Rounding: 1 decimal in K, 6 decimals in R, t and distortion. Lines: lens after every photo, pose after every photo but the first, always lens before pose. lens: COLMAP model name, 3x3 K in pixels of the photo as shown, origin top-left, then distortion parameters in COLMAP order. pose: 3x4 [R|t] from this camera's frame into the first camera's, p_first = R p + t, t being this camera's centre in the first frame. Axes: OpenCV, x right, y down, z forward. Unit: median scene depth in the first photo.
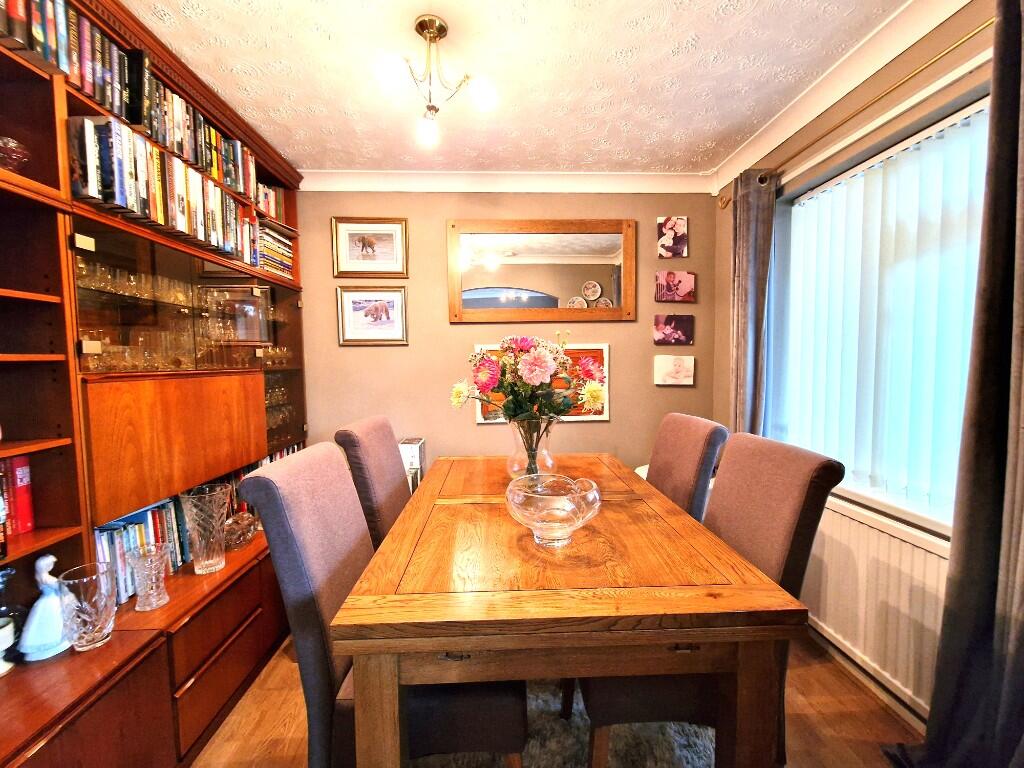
lens RADIAL K [[424.4, 0, 514.3], [0, 424.4, 387.1], [0, 0, 1]] dist [-0.000149, -0.000681]
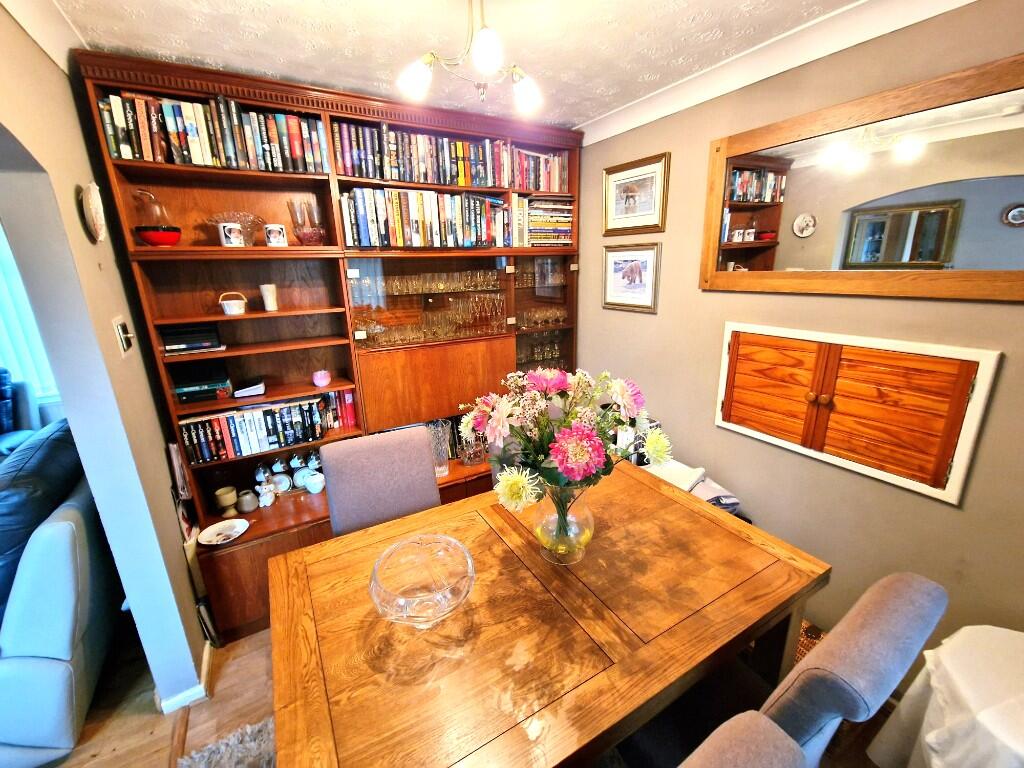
lens RADIAL K [[419.0, 0, 516.2], [0, 419.0, 387.9], [0, 0, 1]] dist [-0.000527, 0.000233]
pose [[0.470267, 0.248537, -0.846805, 0.482843], [-0.037888, 0.964327, 0.261989, -0.214861], [0.881711, -0.091121, 0.462907, 0.448497]]
